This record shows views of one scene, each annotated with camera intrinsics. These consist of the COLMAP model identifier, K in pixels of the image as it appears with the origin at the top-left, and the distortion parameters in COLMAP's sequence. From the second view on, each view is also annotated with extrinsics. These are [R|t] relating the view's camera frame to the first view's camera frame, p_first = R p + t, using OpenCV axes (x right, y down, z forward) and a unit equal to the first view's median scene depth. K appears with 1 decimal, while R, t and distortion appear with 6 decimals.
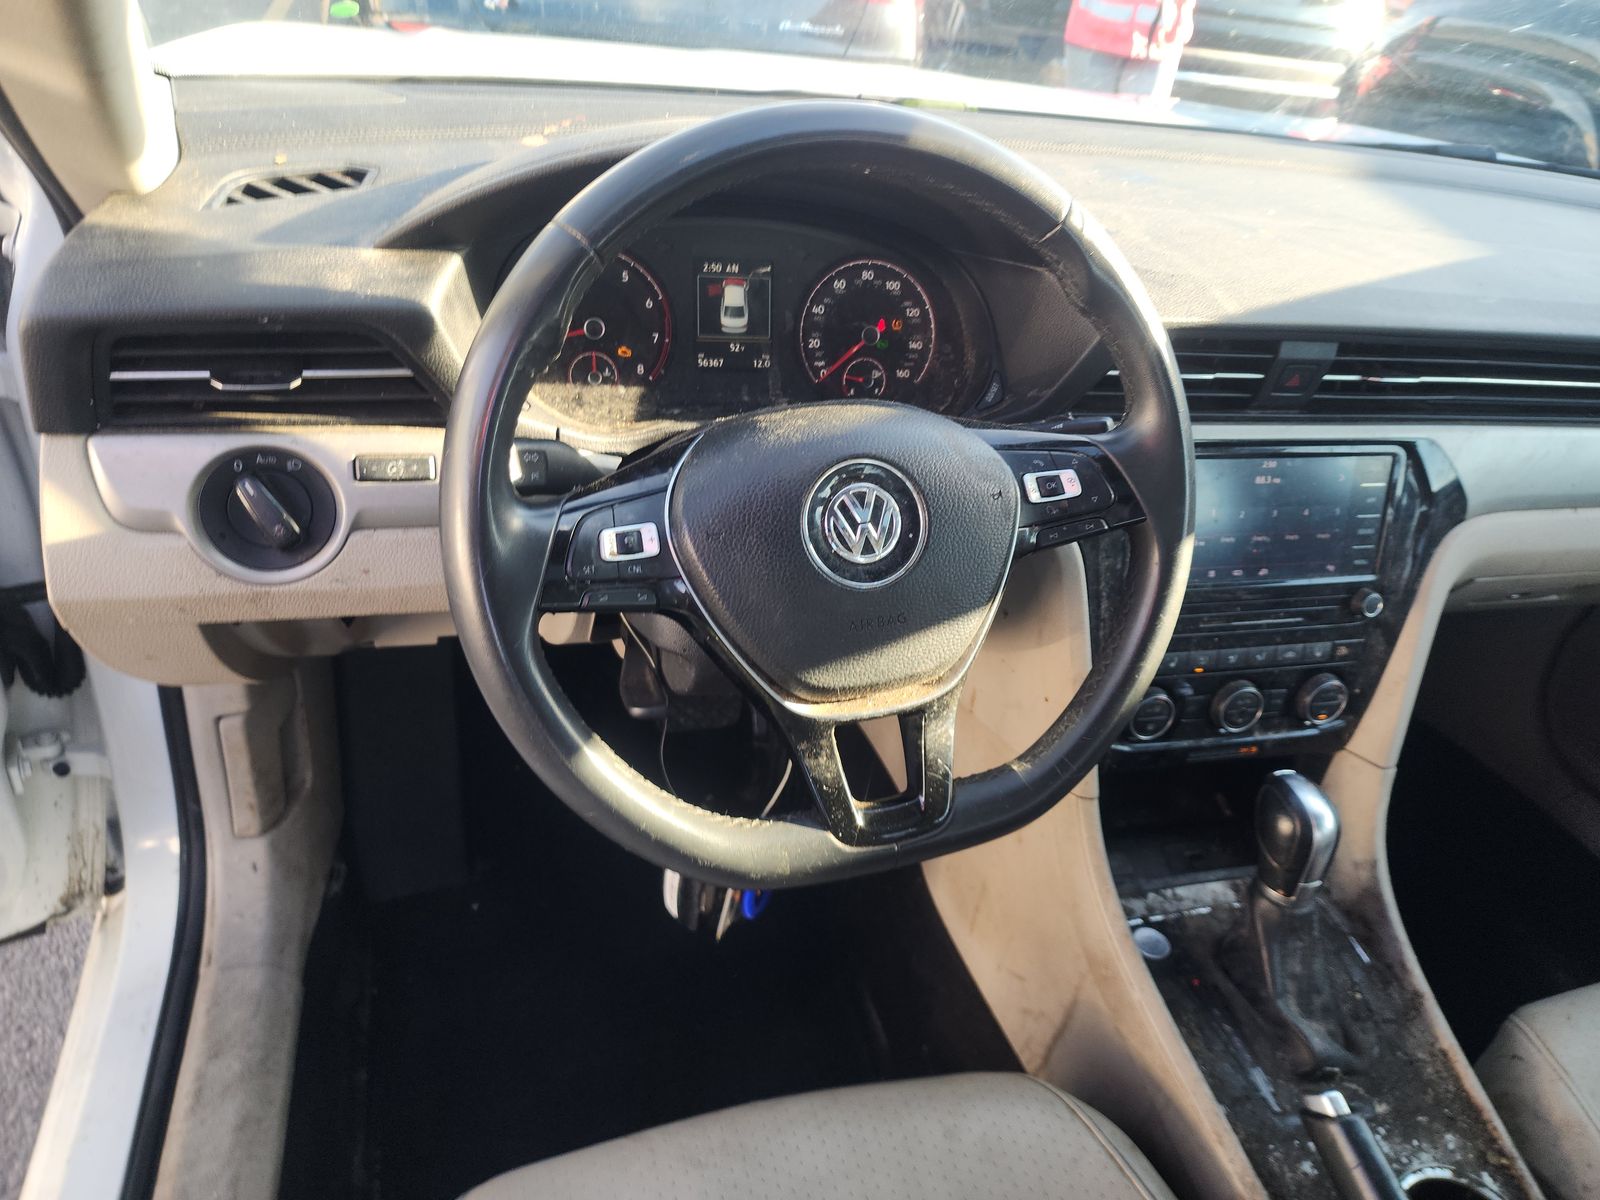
lens RADIAL K [[1064.1, 0, 765.3], [0, 1064.1, 594.8], [0, 0, 1]] dist [0.043698, -0.003016]
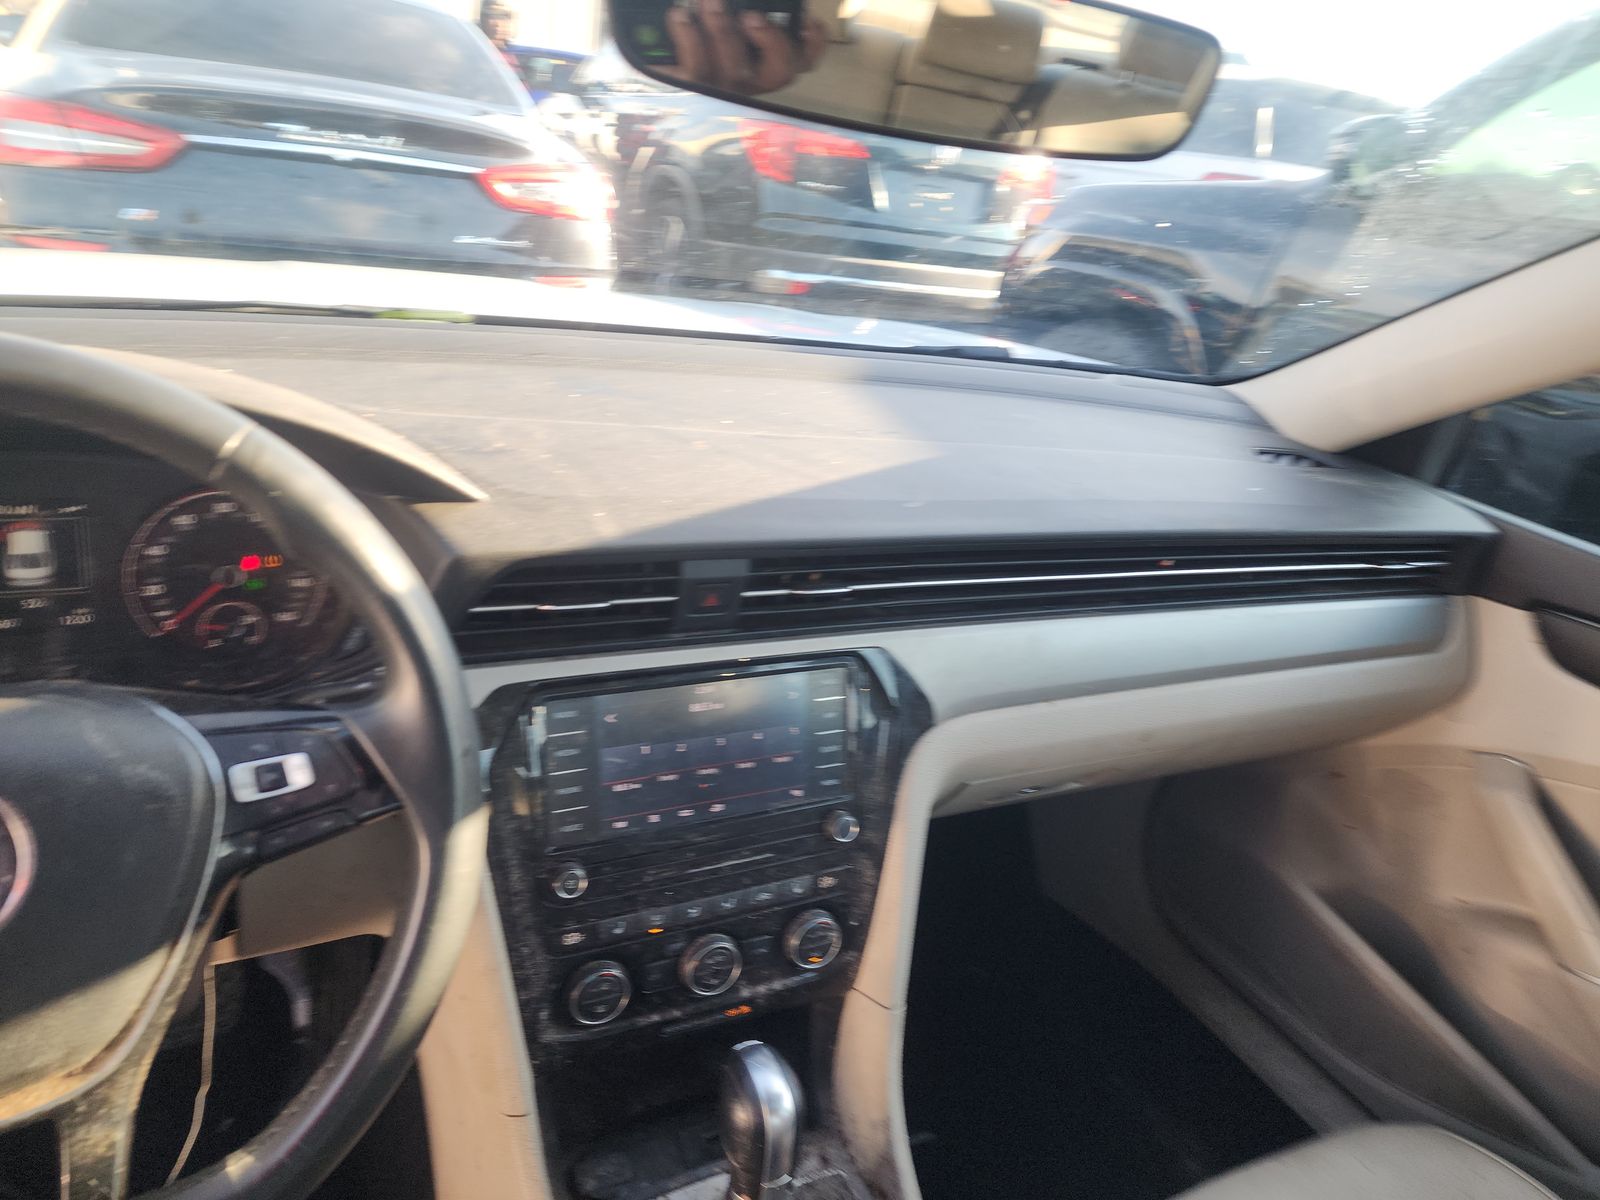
lens RADIAL K [[1061.8, 0, 800.0], [0, 1061.8, 600.0], [0, 0, 1]] dist [0.019951, -0.001712]
pose [[0.977237, -0.070137, 0.200221, 0.371147], [0.100543, 0.984166, -0.145974, -0.056634], [-0.186812, 0.162782, 0.968815, 0.102173]]
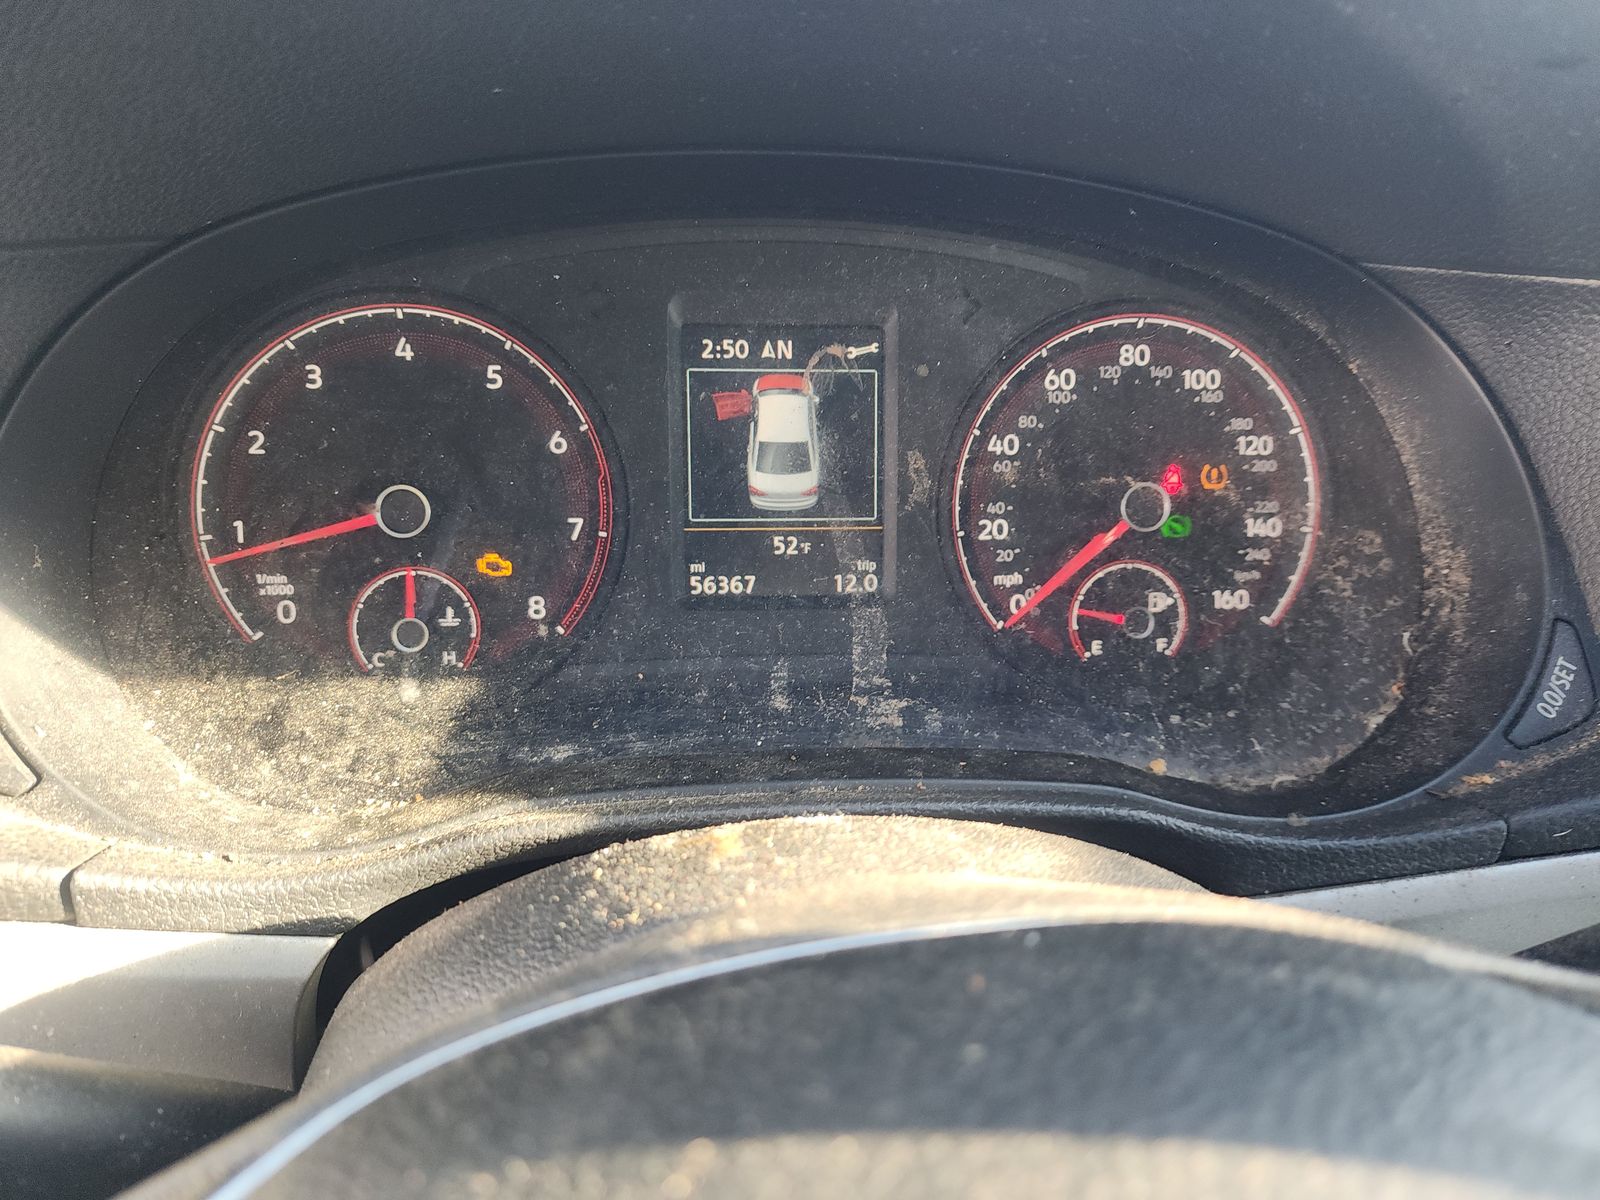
lens RADIAL K [[1061.8, 0, 800.0], [0, 1061.8, 600.0], [0, 0, 1]] dist [0.019951, -0.001712]
pose [[0.984098, -0.000344, -0.177627, 0.045150], [-0.018852, 0.994148, -0.106369, -0.168040], [0.176625, 0.108026, 0.978332, 0.612366]]
